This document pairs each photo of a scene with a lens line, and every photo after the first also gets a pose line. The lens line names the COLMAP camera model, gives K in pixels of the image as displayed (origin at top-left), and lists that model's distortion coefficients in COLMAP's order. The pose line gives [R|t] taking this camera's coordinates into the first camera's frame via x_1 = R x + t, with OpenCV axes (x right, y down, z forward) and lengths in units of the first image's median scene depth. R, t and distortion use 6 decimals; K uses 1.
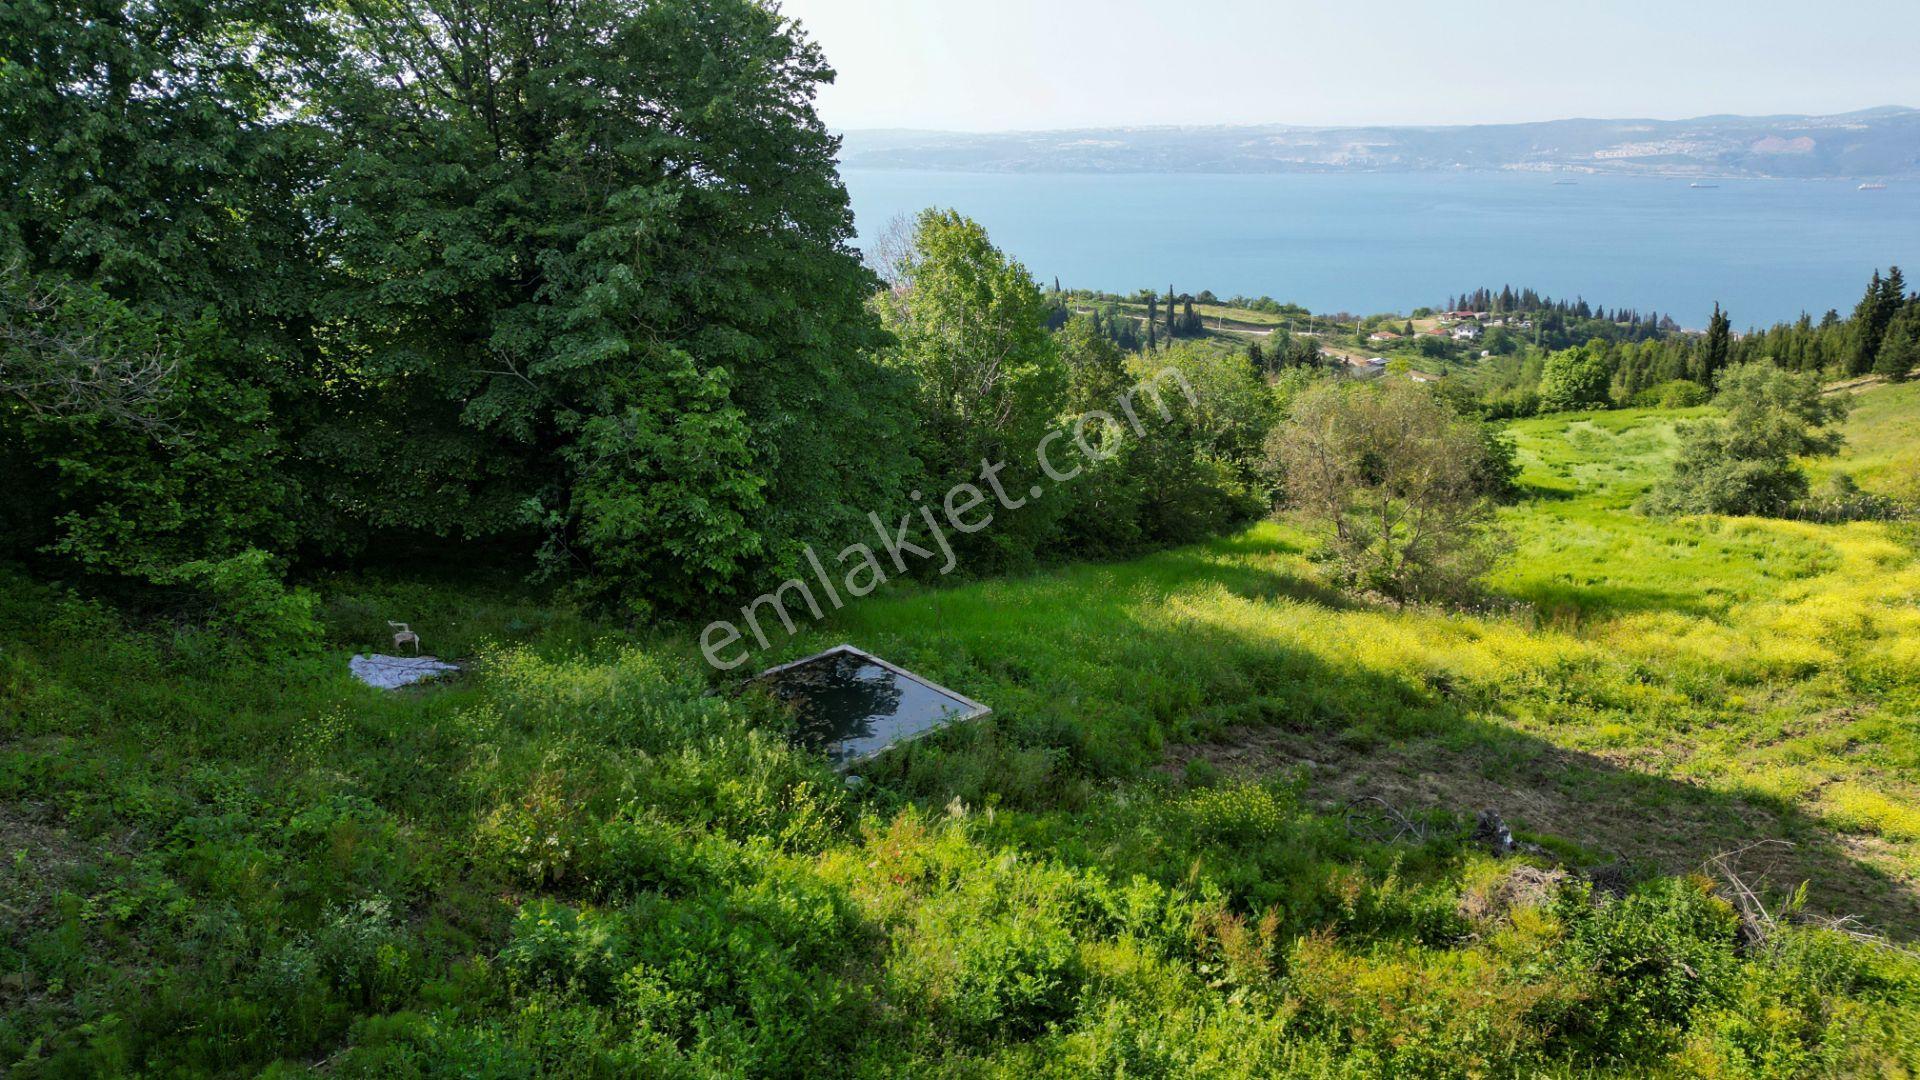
lens RADIAL K [[1341.7, 0, 958.8], [0, 1341.7, 539.0], [0, 0, 1]] dist [0.079363, -0.080784]
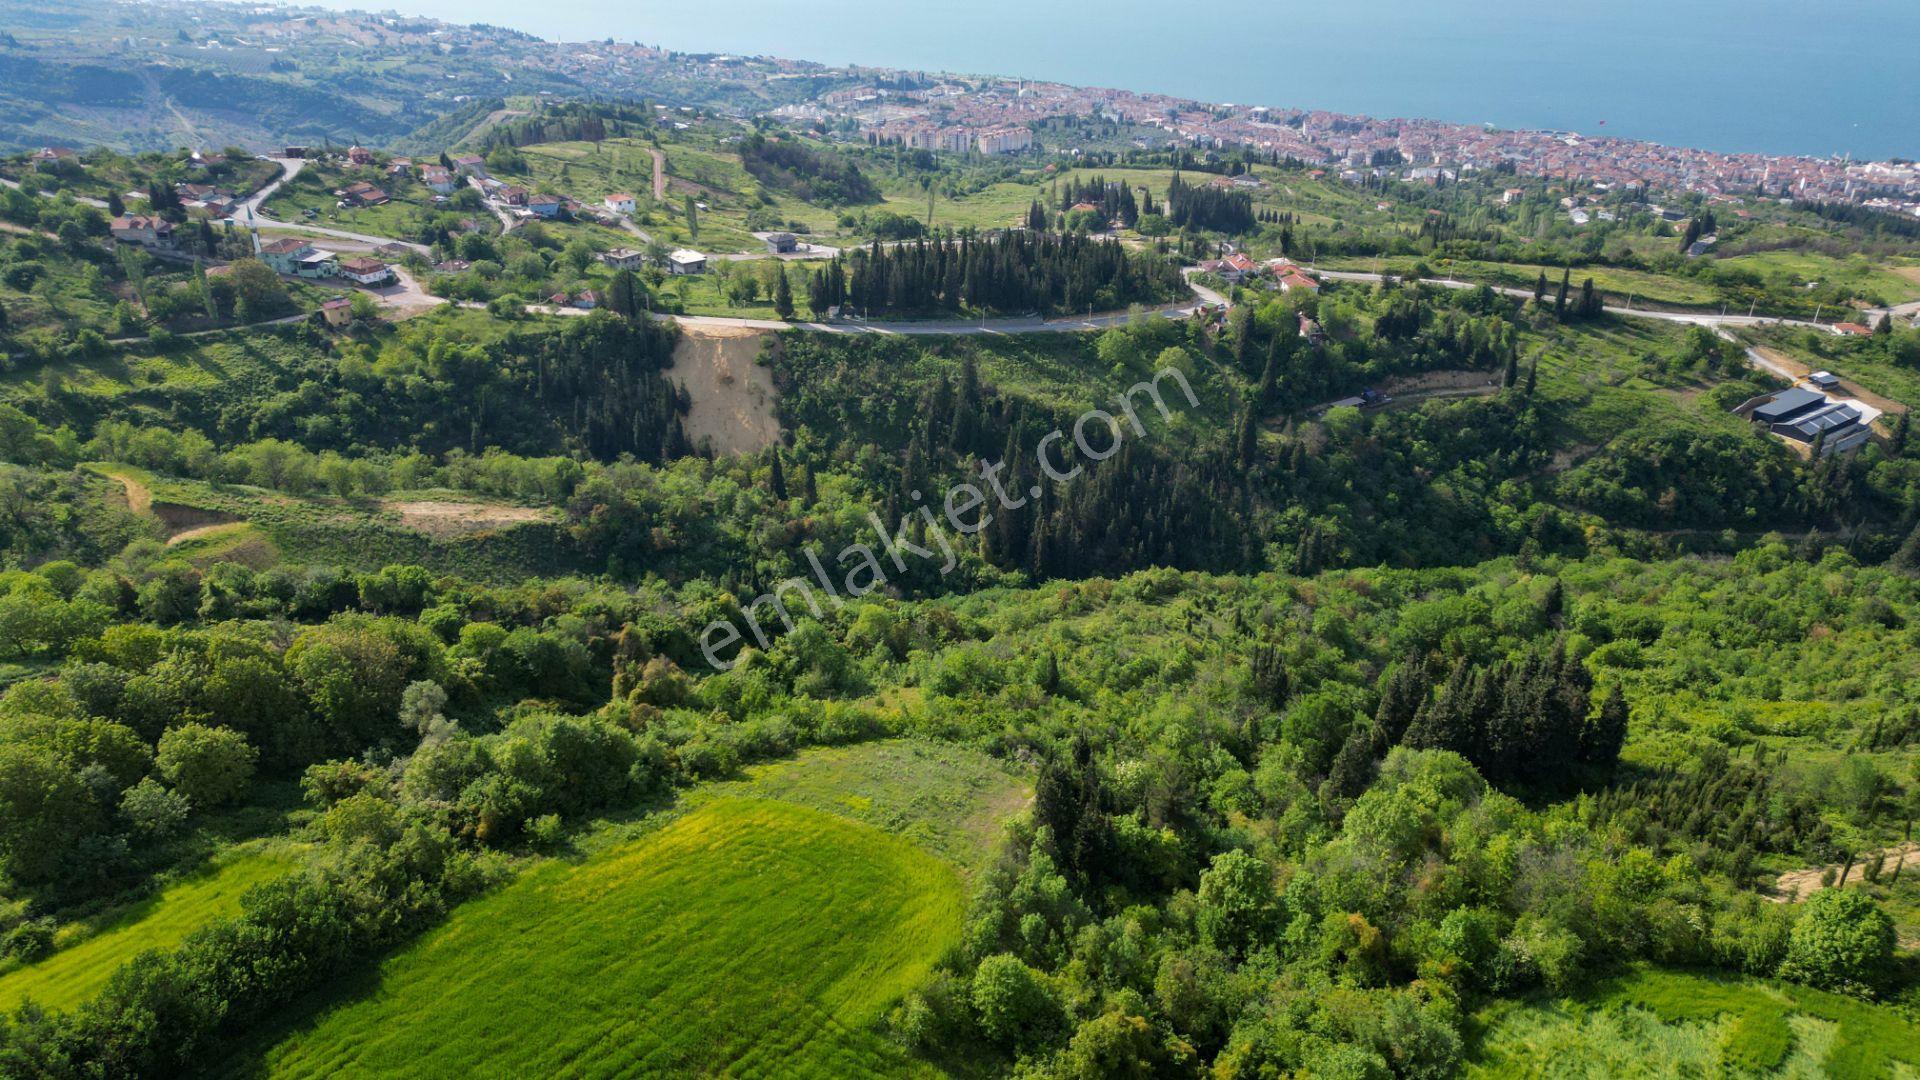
lens RADIAL K [[1341.7, 0, 953.8], [0, 1341.7, 529.7], [0, 0, 1]] dist [0.079363, -0.080784]
pose [[0.950877, 0.141504, -0.275335, 0.168523], [-0.092979, 0.978896, 0.181983, -0.499230], [0.295276, -0.147443, 0.943966, 0.155730]]
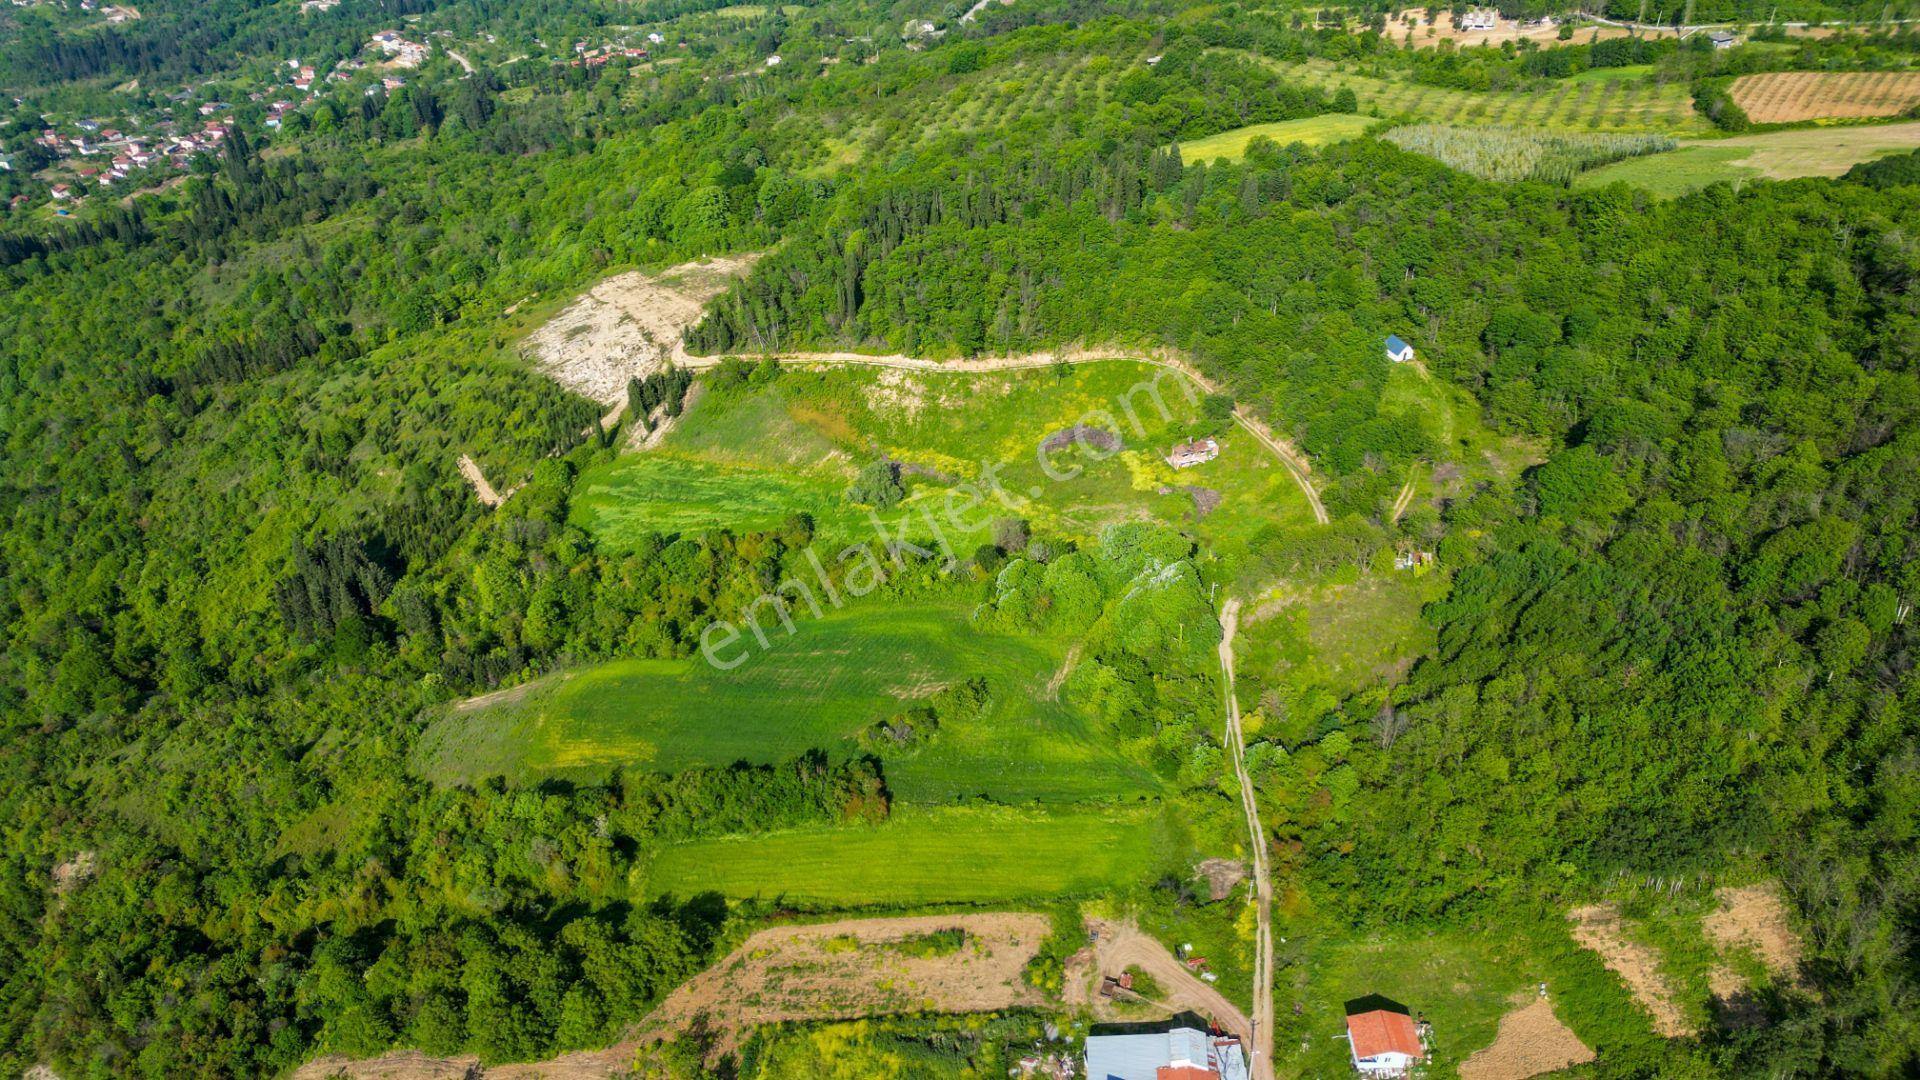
lens RADIAL K [[1341.7, 0, 958.9], [0, 1341.7, 532.0], [0, 0, 1]] dist [0.079363, -0.080784]
pose [[-0.050708, -0.565109, 0.823456, -1.512494], [0.298977, 0.778115, 0.552404, -1.136500], [-0.952912, 0.274206, 0.129498, 0.184047]]
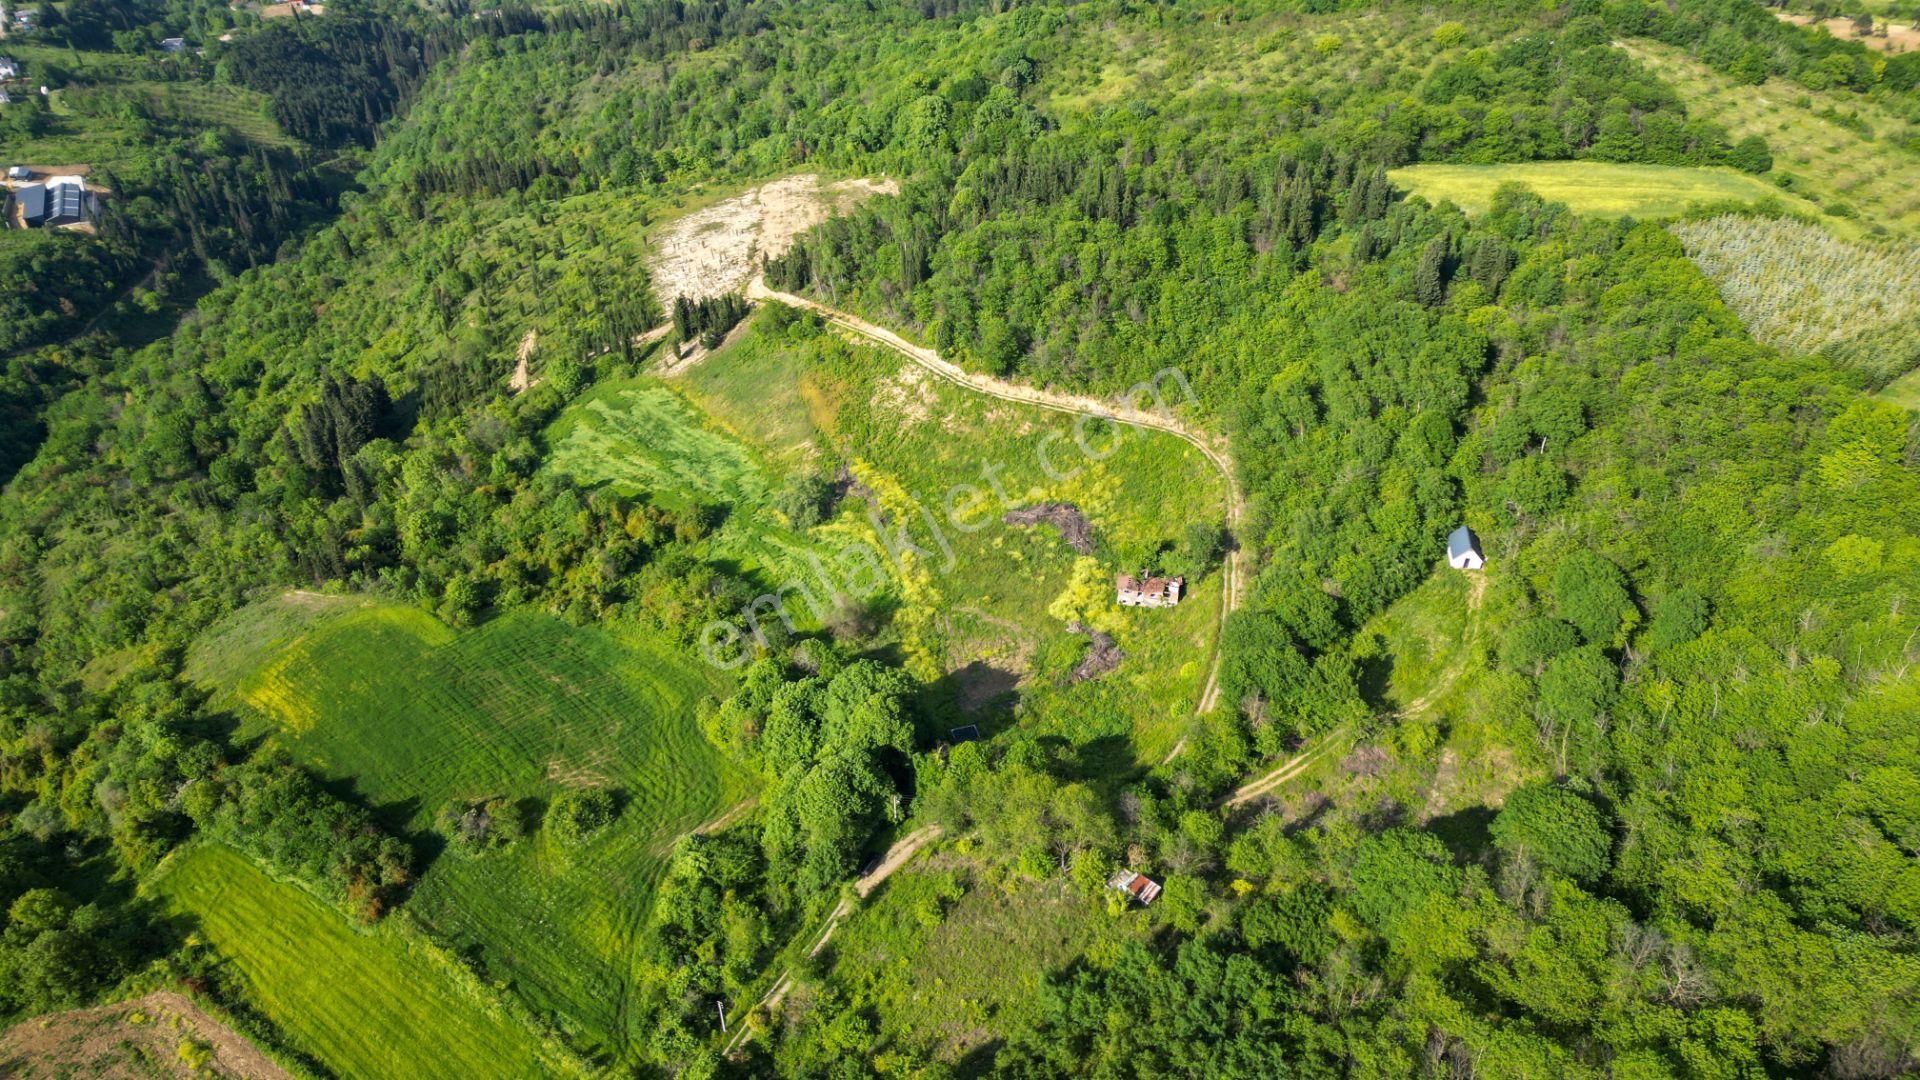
lens RADIAL K [[1341.7, 0, 972.9], [0, 1341.7, 537.0], [0, 0, 1]] dist [0.079363, -0.080784]
pose [[0.441724, -0.571283, 0.691748, -0.862723], [0.259097, 0.819428, 0.511279, -0.865650], [-0.858923, -0.046614, 0.509979, -0.563889]]
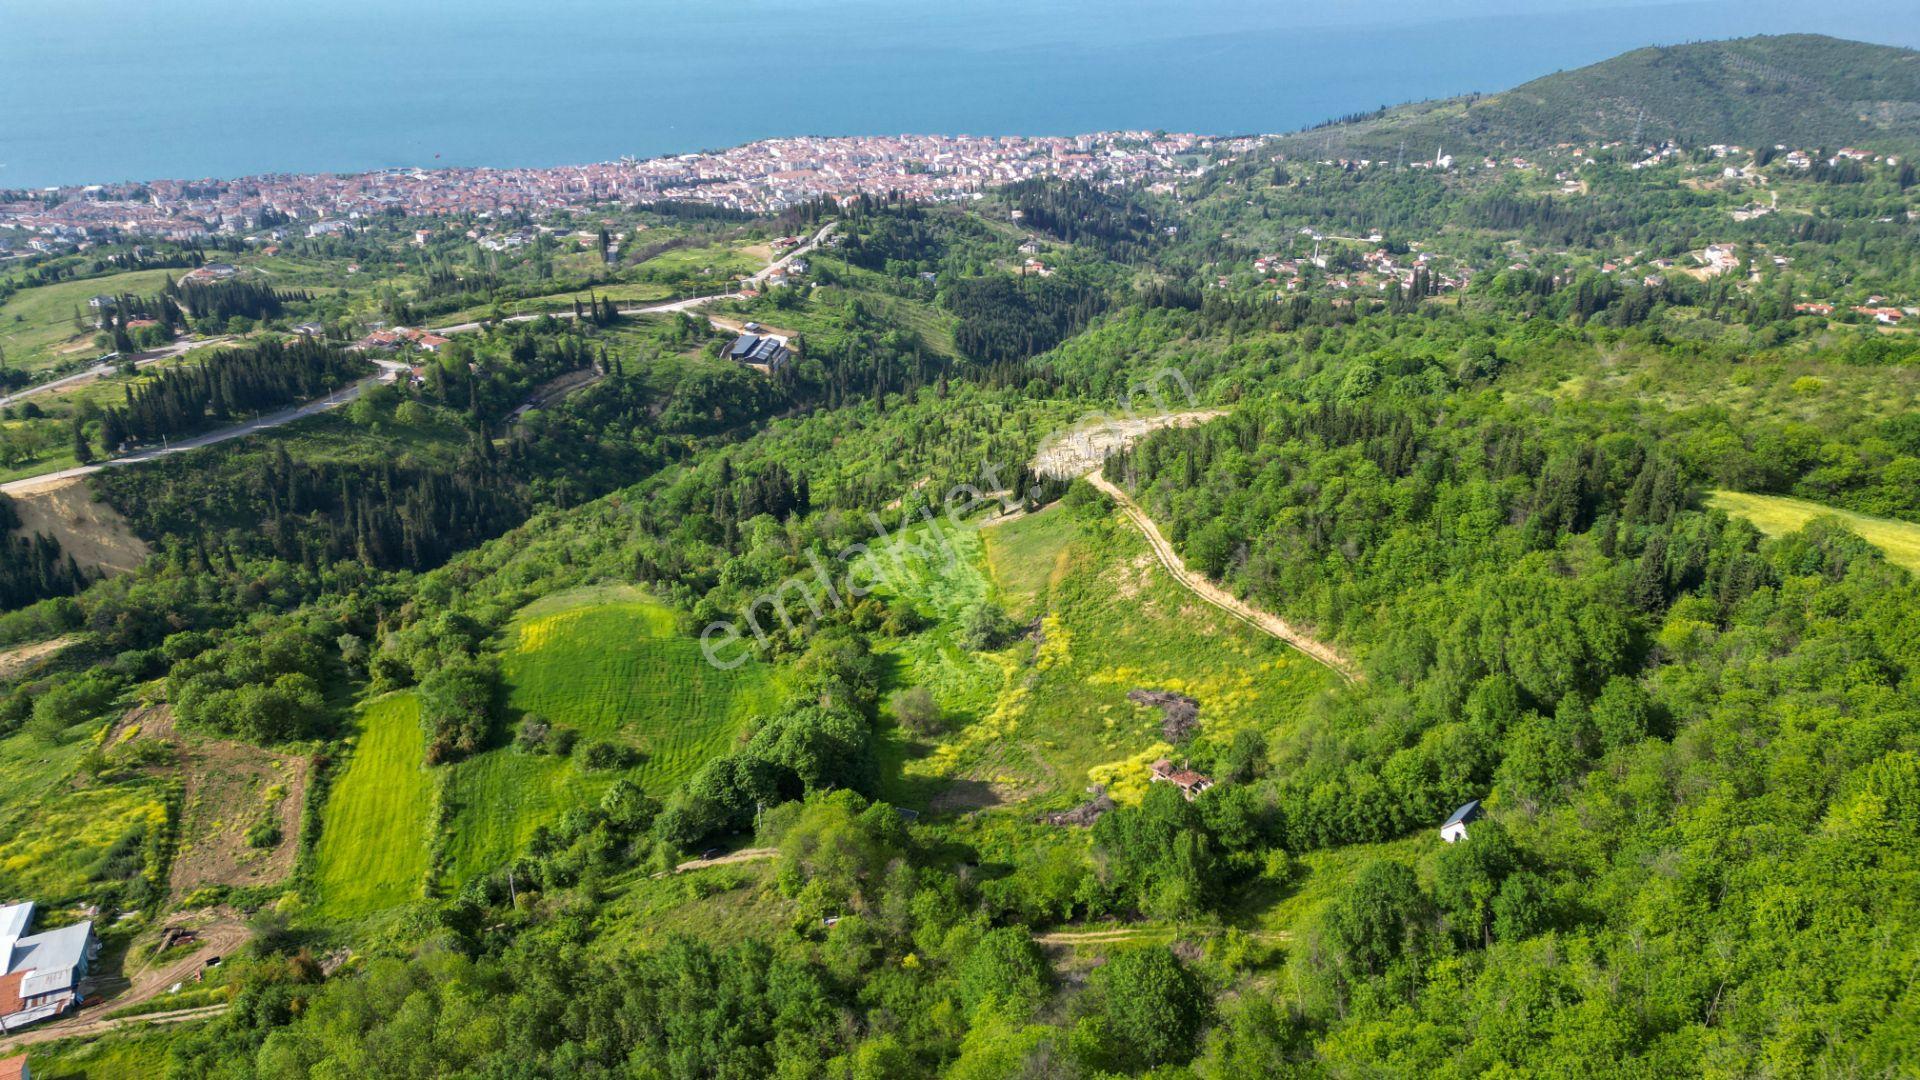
lens RADIAL K [[1341.7, 0, 963.7], [0, 1341.7, 548.6], [0, 0, 1]] dist [0.079363, -0.080784]
pose [[0.870921, -0.221236, 0.438807, -0.532692], [0.144794, 0.968816, 0.201075, -0.544574], [-0.469608, -0.111584, 0.875795, -1.124385]]
